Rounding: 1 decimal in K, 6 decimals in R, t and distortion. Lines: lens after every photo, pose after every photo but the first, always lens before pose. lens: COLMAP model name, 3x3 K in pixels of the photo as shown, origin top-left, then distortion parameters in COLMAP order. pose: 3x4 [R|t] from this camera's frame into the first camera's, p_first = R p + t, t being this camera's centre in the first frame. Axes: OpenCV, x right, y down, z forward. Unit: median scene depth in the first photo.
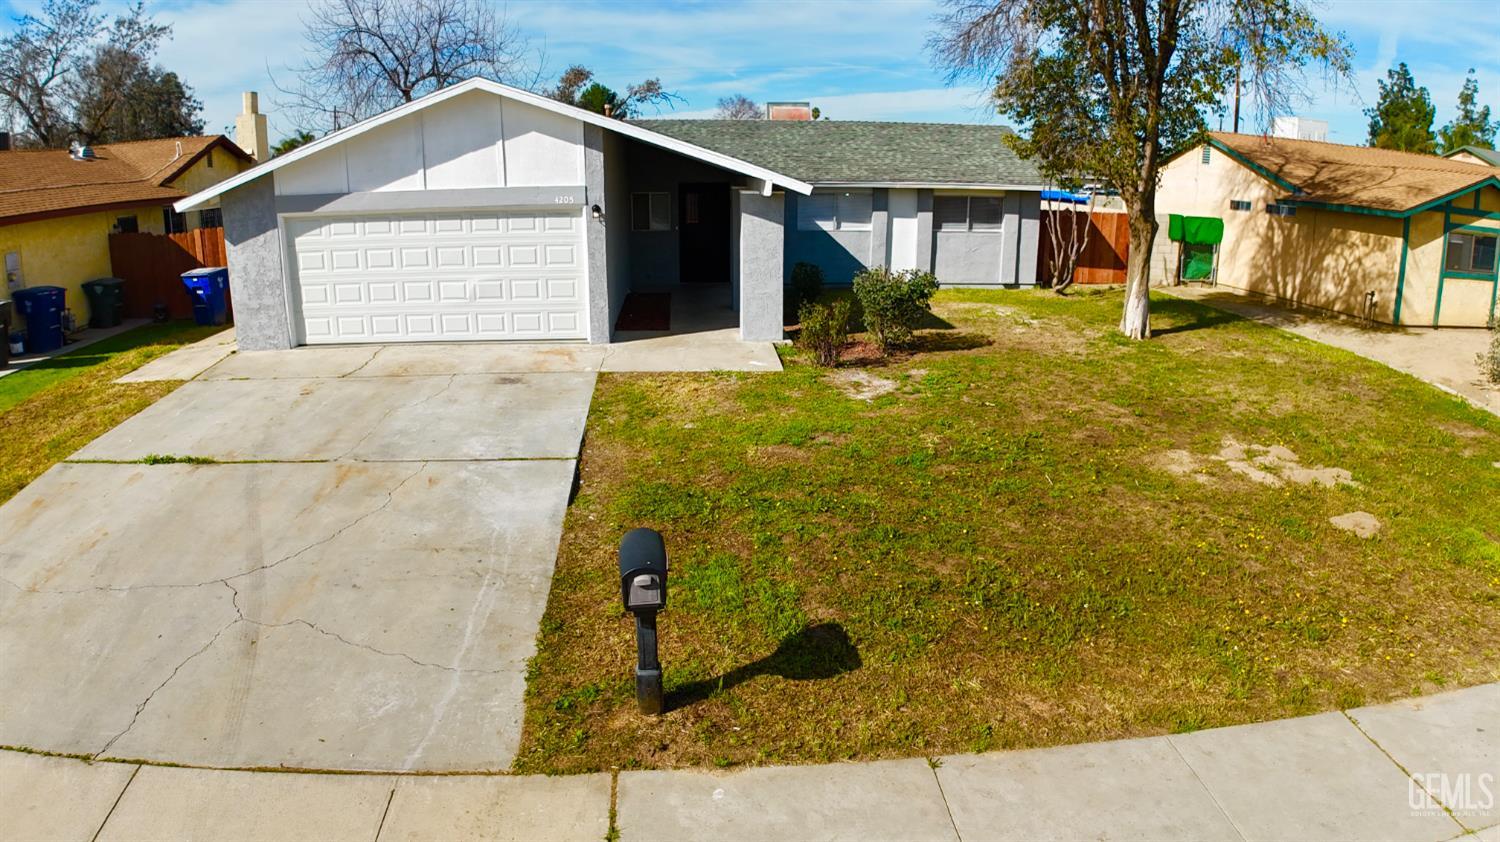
lens RADIAL K [[929.6, 0, 750.0], [0, 929.6, 421.0], [0, 0, 1]] dist [-0.196774, 0.032088]
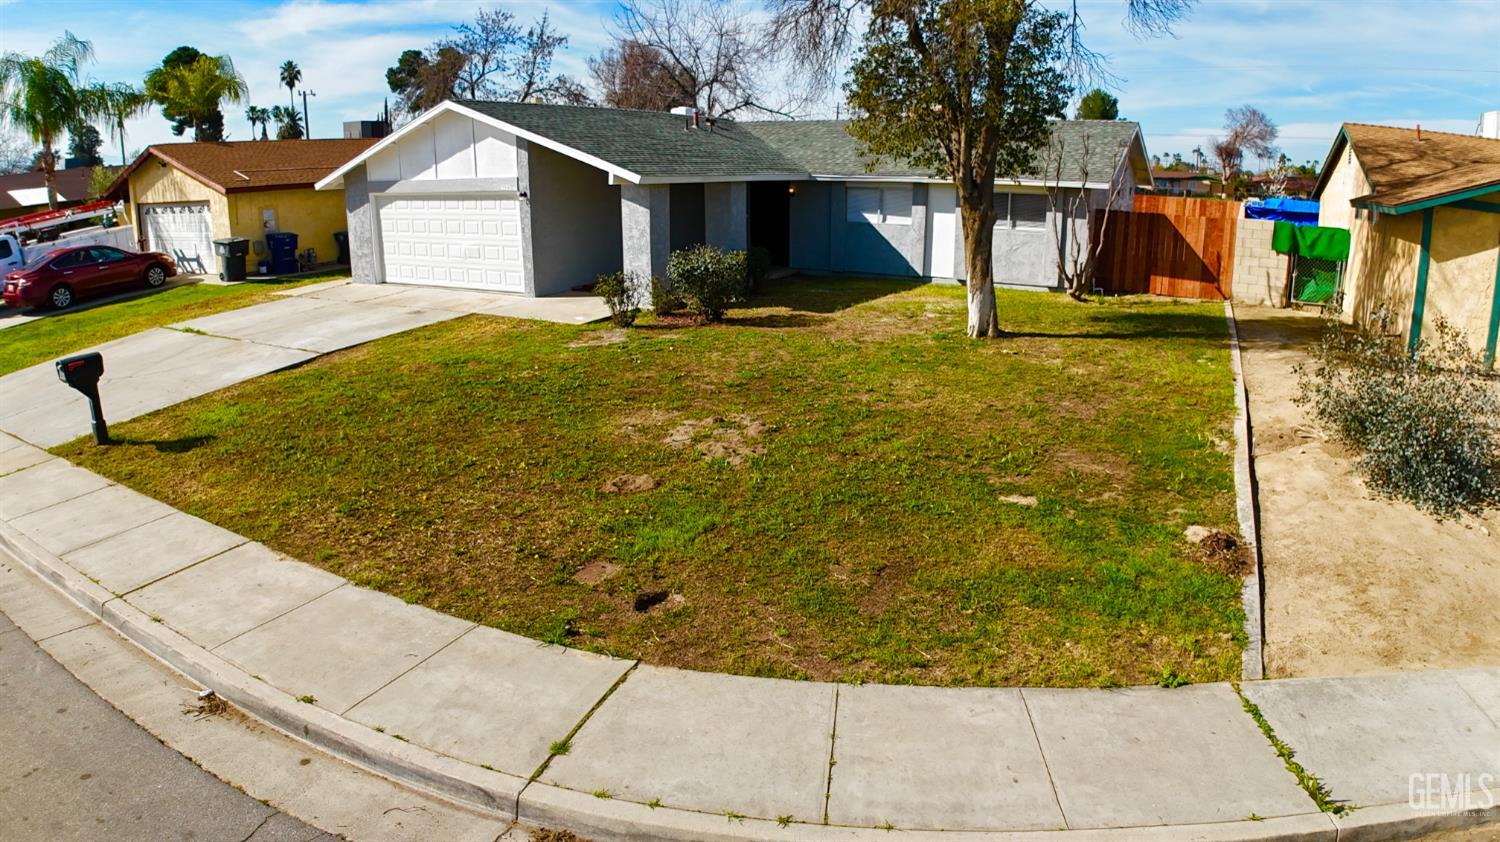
lens RADIAL K [[929.6, 0, 750.0], [0, 929.6, 421.0], [0, 0, 1]] dist [-0.196774, 0.032088]
pose [[0.828006, 0.147043, -0.541096, 0.708673], [-0.148420, 0.988058, 0.041386, -0.008911], [0.540720, 0.046042, 0.839942, 0.073538]]
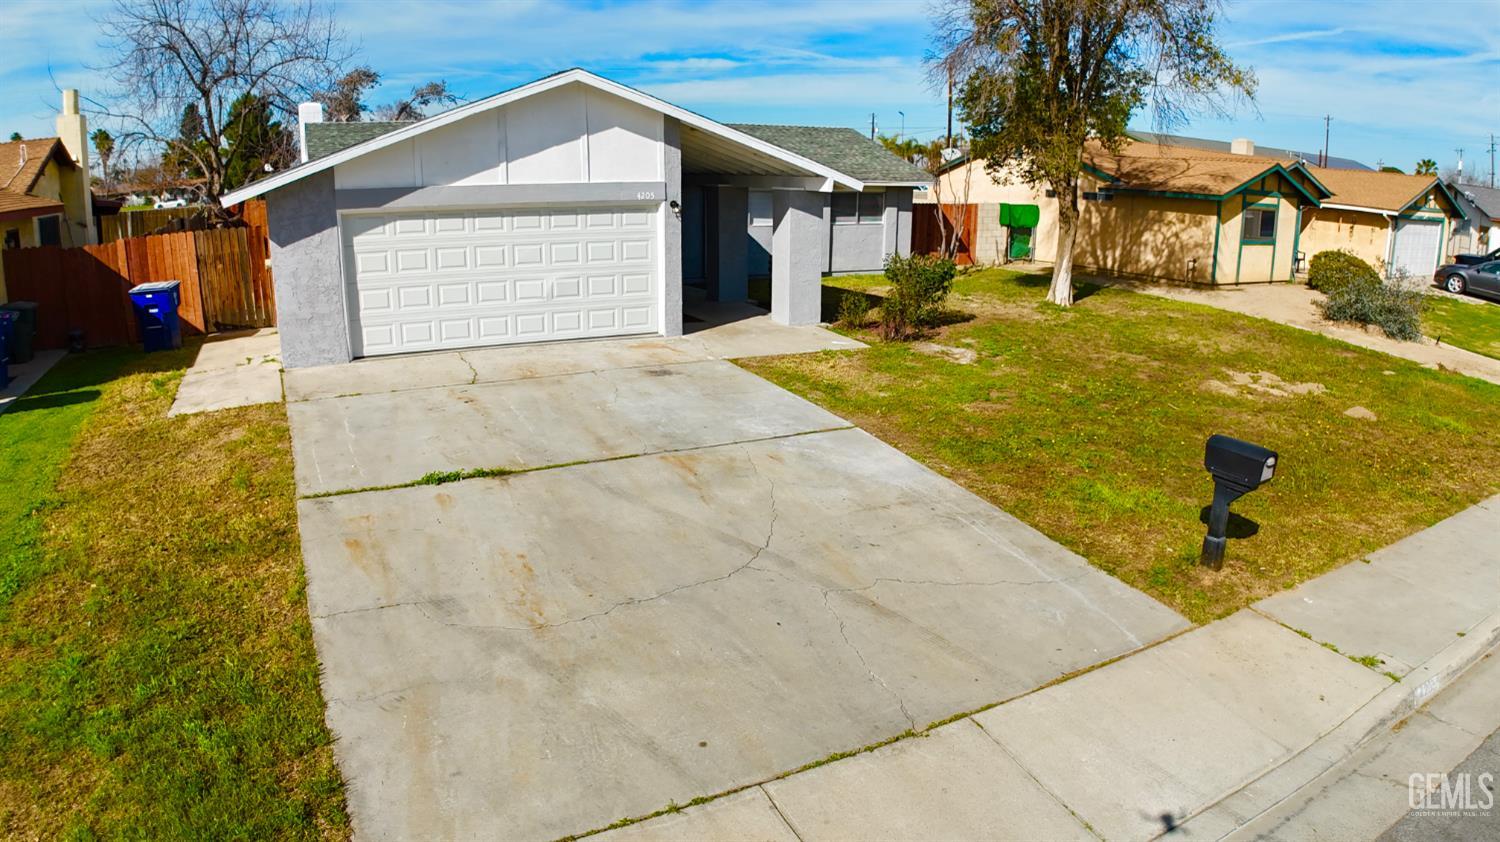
lens RADIAL K [[929.6, 0, 750.0], [0, 929.6, 421.0], [0, 0, 1]] dist [-0.196774, 0.032088]
pose [[0.923622, -0.097704, 0.370642, -0.408465], [0.098624, 0.994988, 0.016518, 0.001890], [-0.370398, 0.021297, 0.928629, 0.010694]]
